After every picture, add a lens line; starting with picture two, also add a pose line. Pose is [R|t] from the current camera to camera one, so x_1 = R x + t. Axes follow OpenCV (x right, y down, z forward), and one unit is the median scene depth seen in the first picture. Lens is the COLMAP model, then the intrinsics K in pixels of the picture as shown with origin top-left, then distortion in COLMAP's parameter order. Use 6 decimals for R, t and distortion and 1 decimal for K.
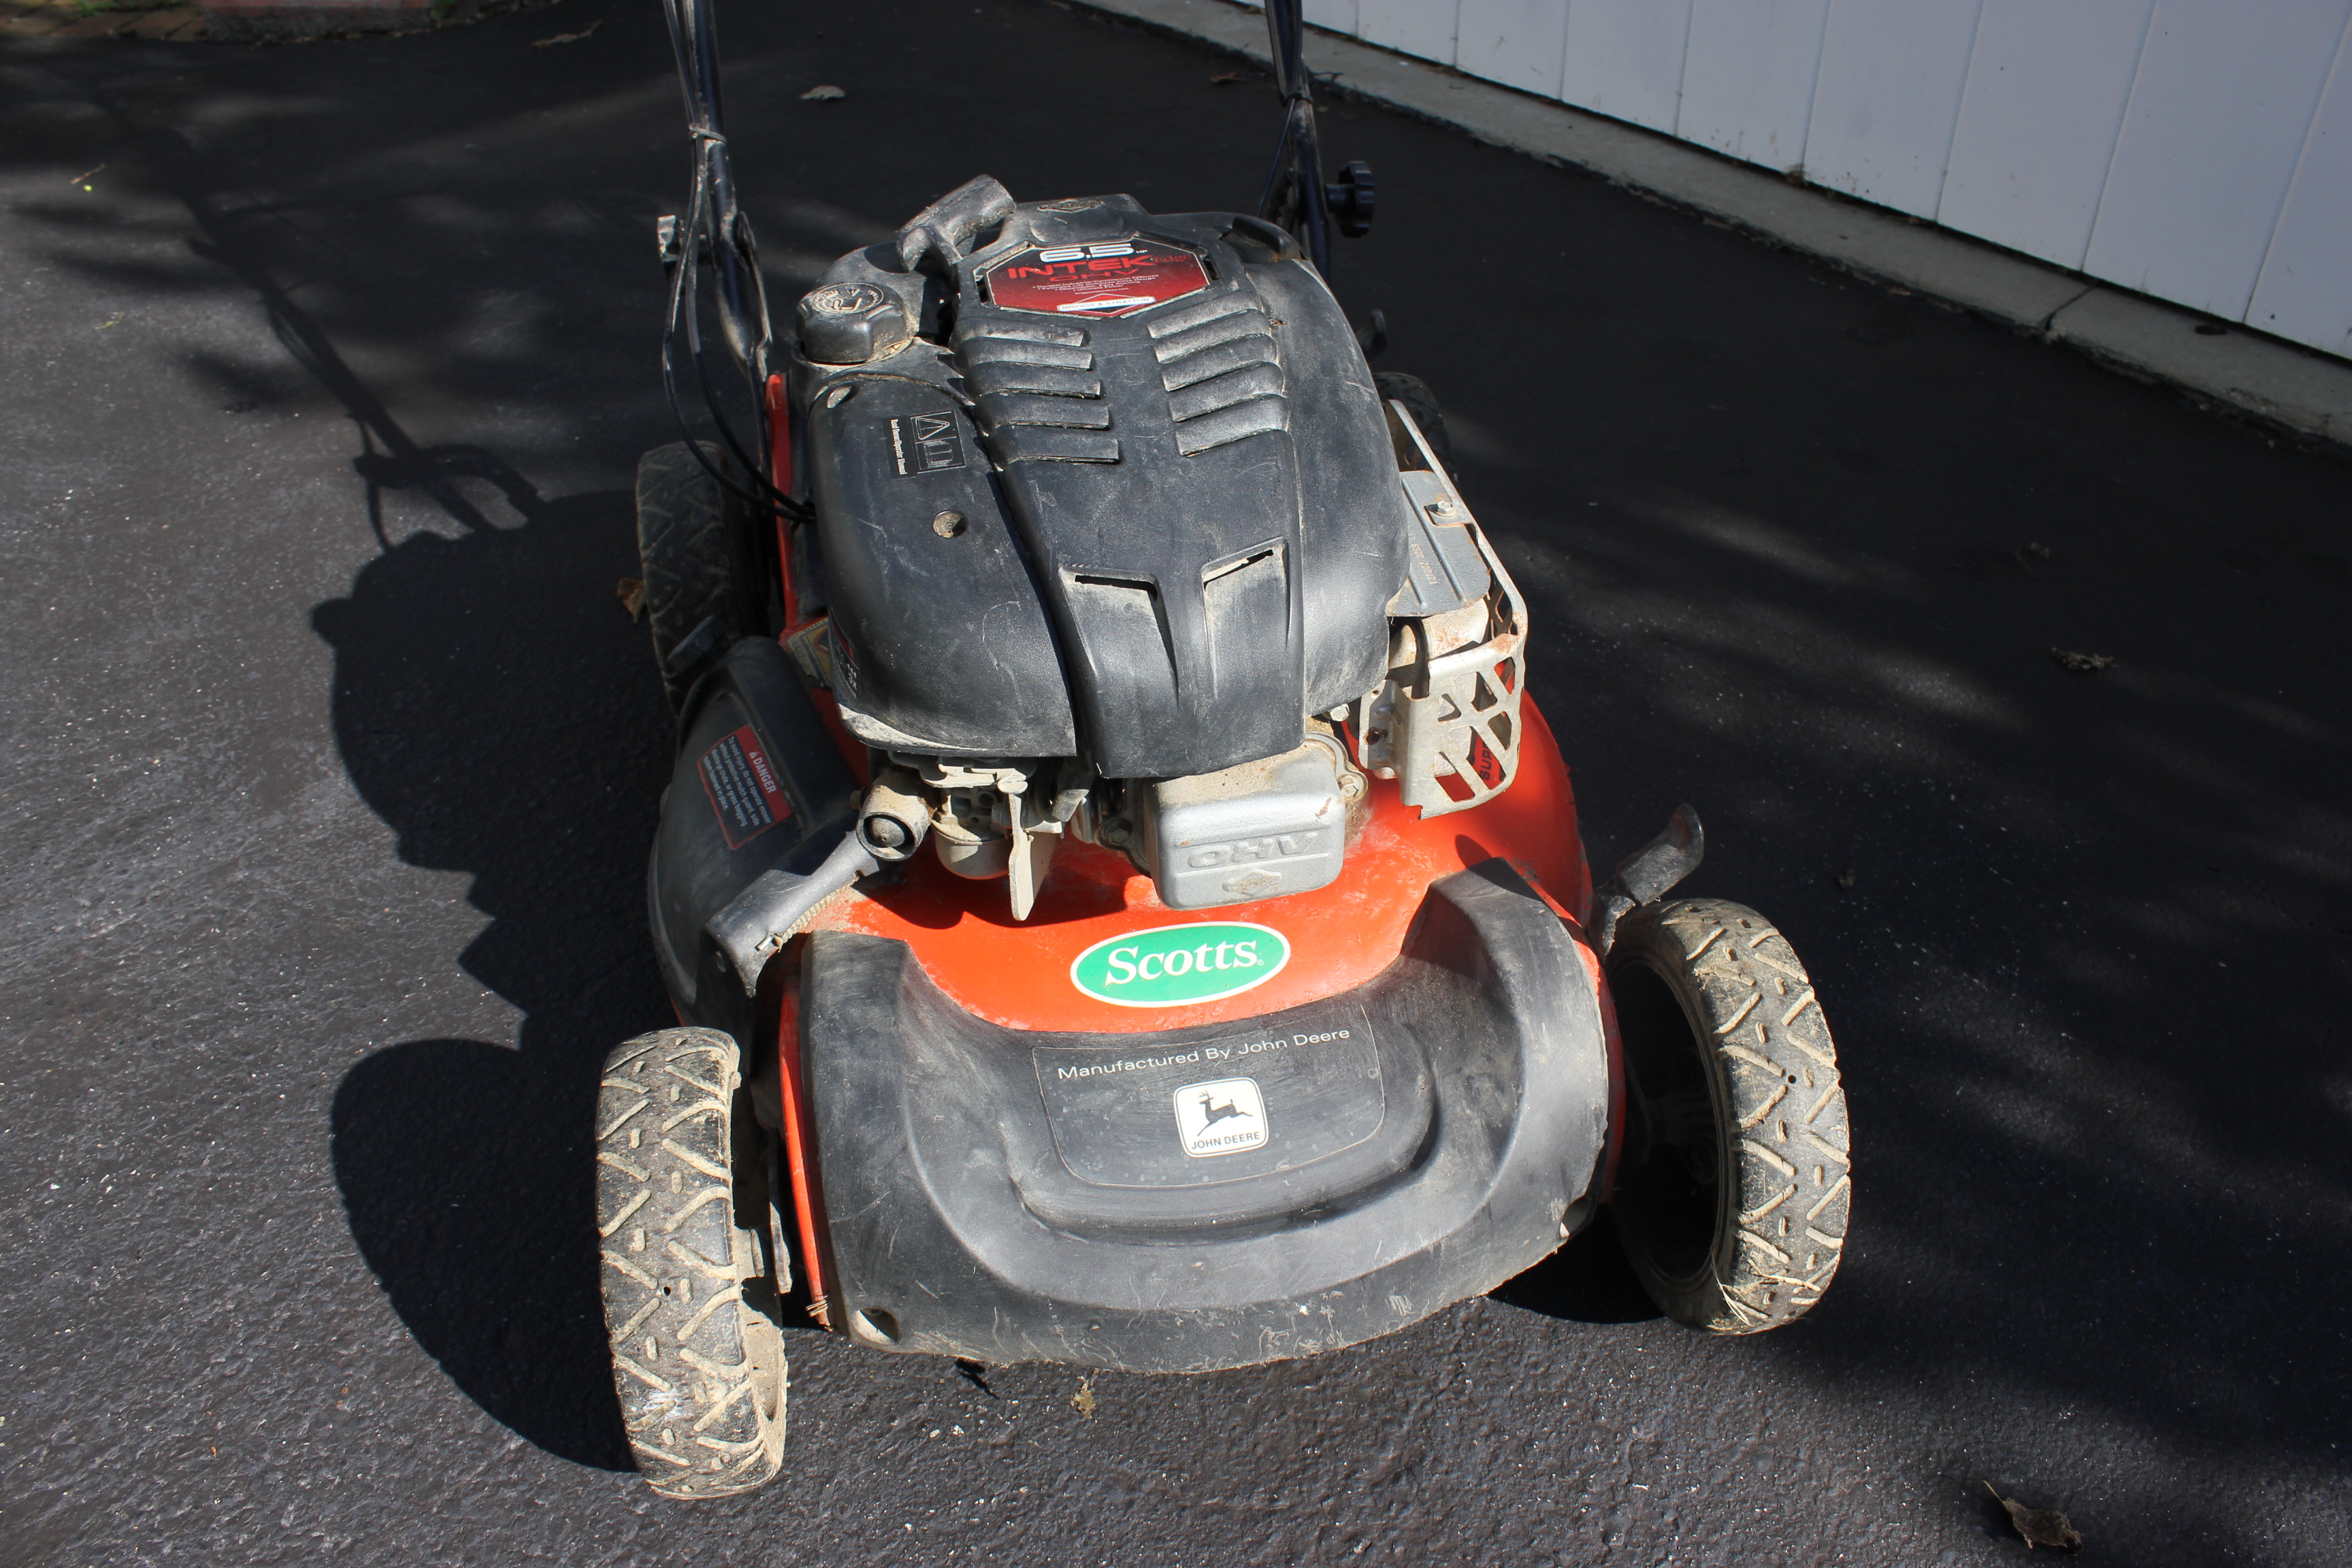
lens RADIAL K [[1916.5, 0, 1192.7], [0, 1916.5, 790.4], [0, 0, 1]] dist [-0.156204, 0.120346]
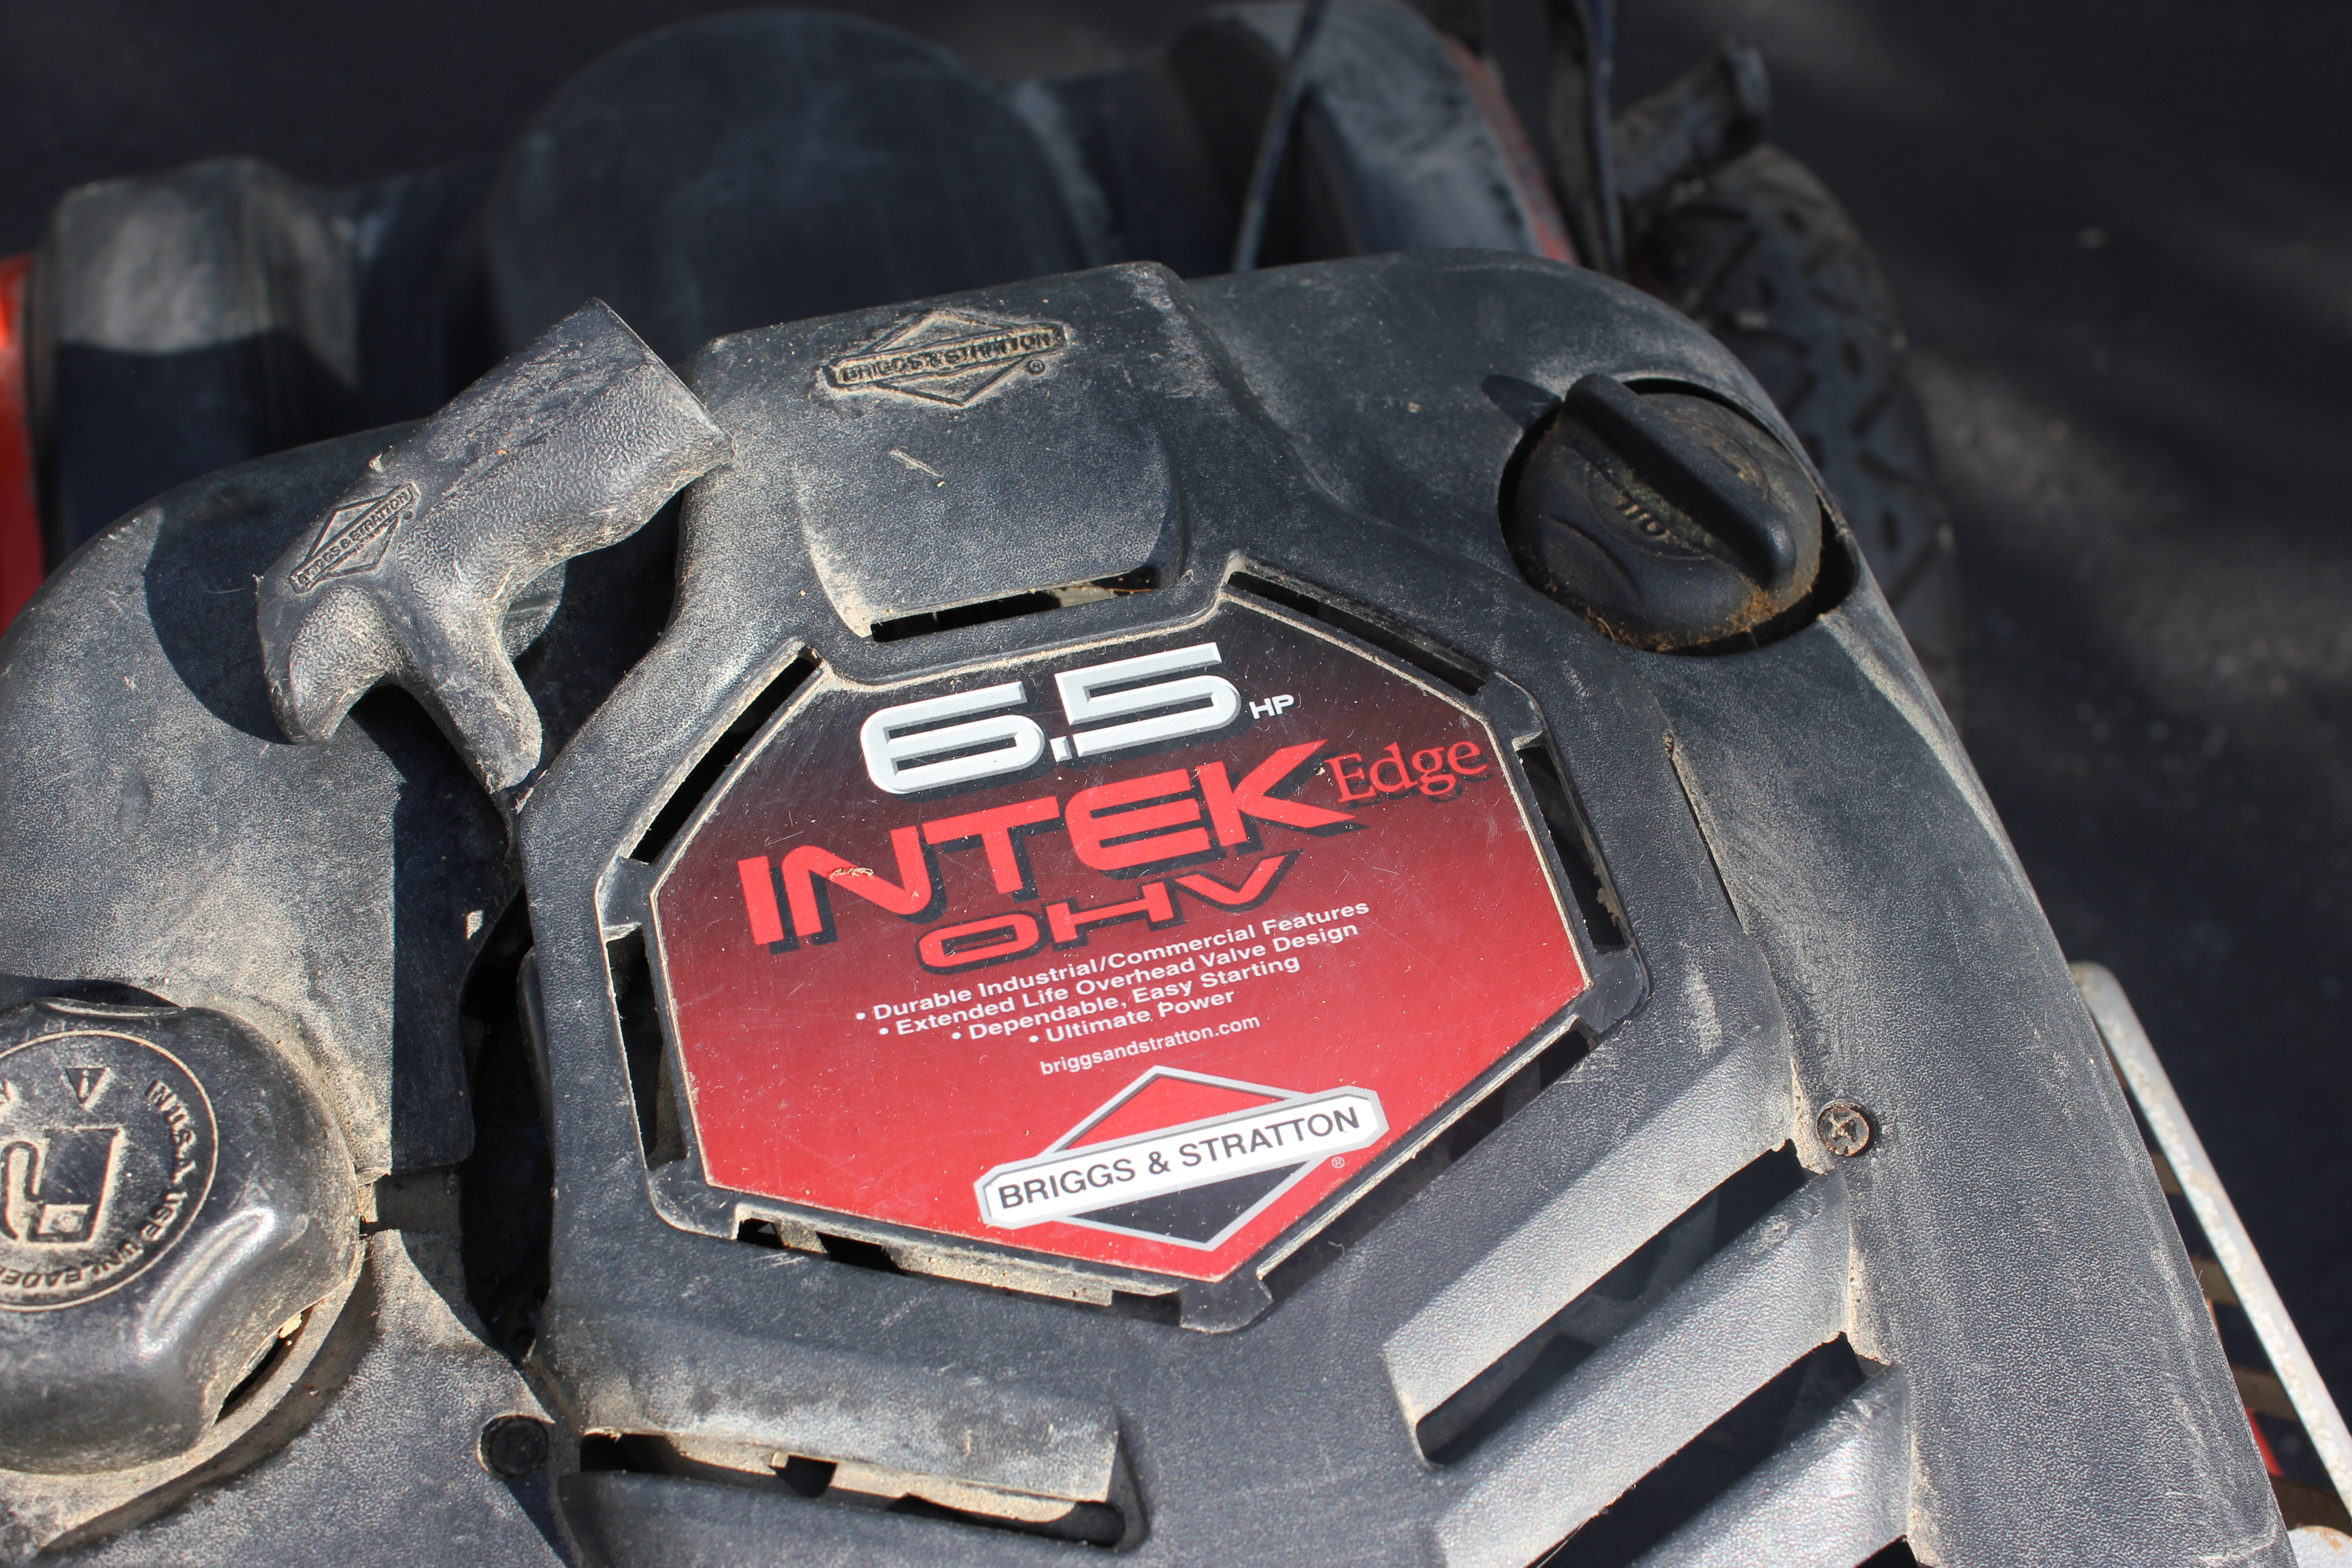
lens RADIAL K [[2976.3, 0, 1218.3], [0, 2976.3, 810.7], [0, 0, 1]] dist [-0.074041, 0.000000]
pose [[0.996064, -0.040117, 0.079033, -0.067255], [0.015612, 0.957172, 0.289098, -0.396511], [-0.087246, -0.286727, 0.954032, 0.645294]]
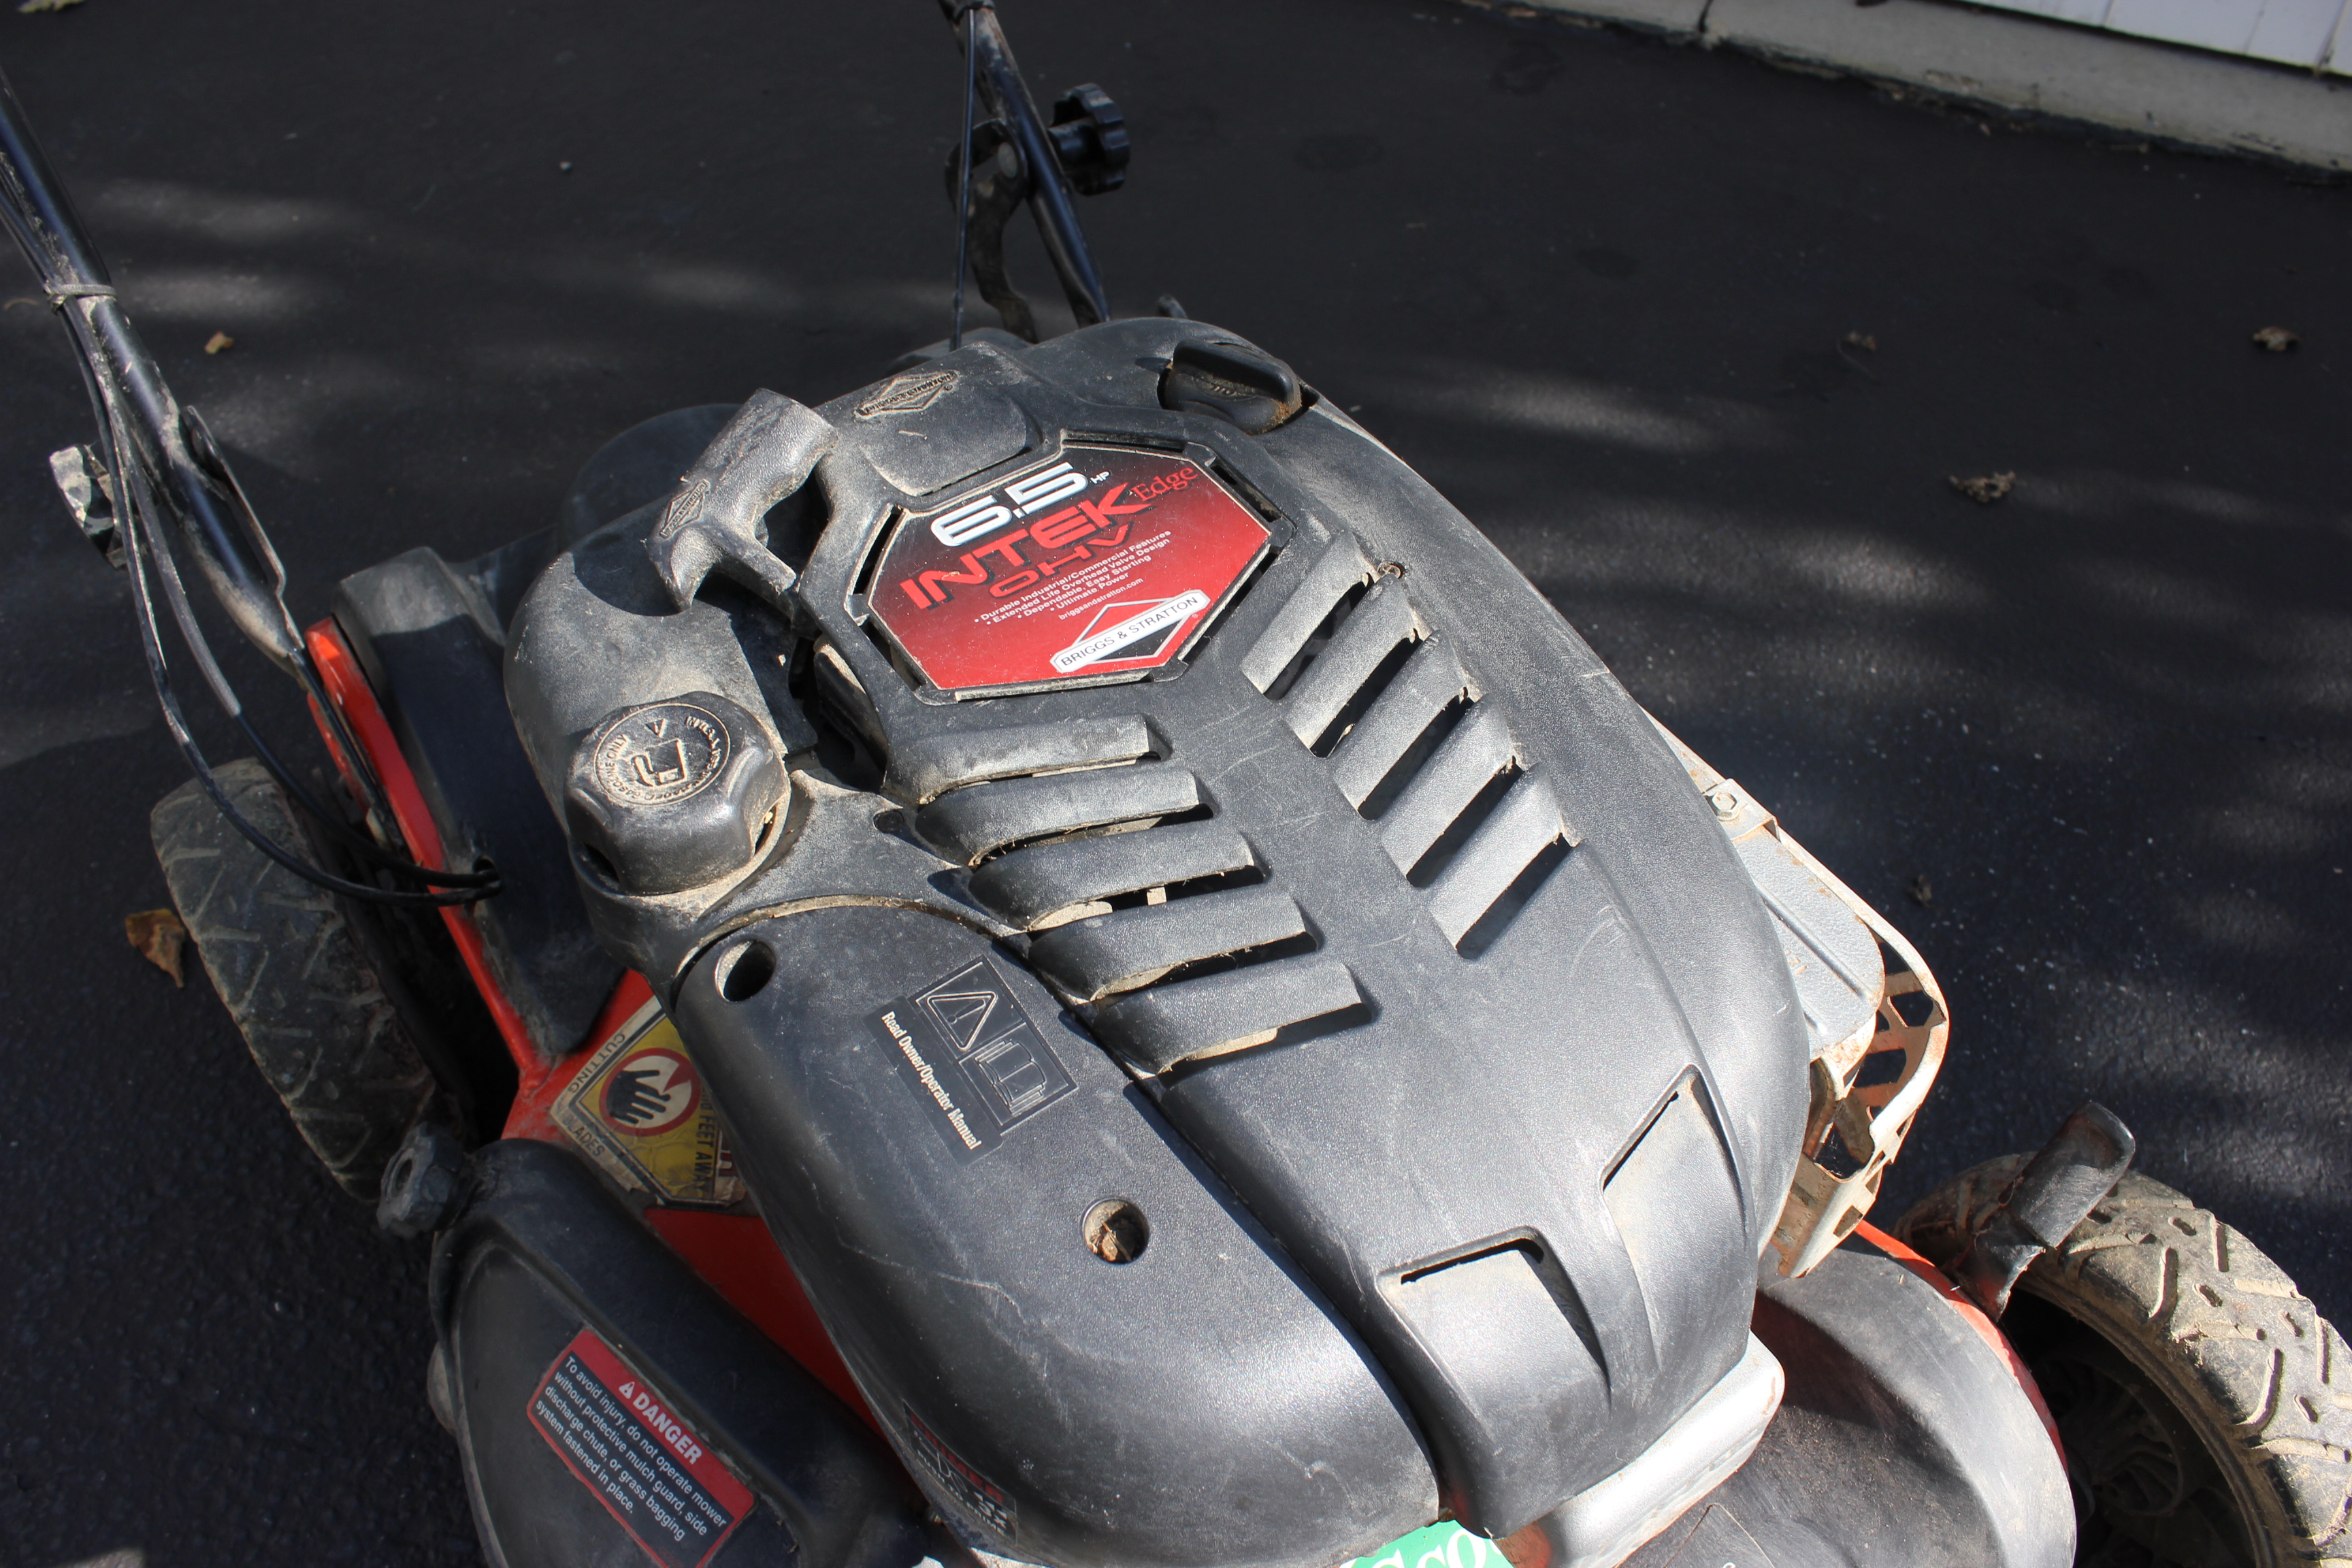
lens RADIAL K [[1916.5, 0, 1199.9], [0, 1916.5, 802.8], [0, 0, 1]] dist [-0.156204, 0.120346]
pose [[0.918598, -0.299199, 0.258180, -0.181839], [0.250739, 0.946223, 0.204433, -0.311445], [-0.305462, -0.123056, 0.944219, 0.453313]]
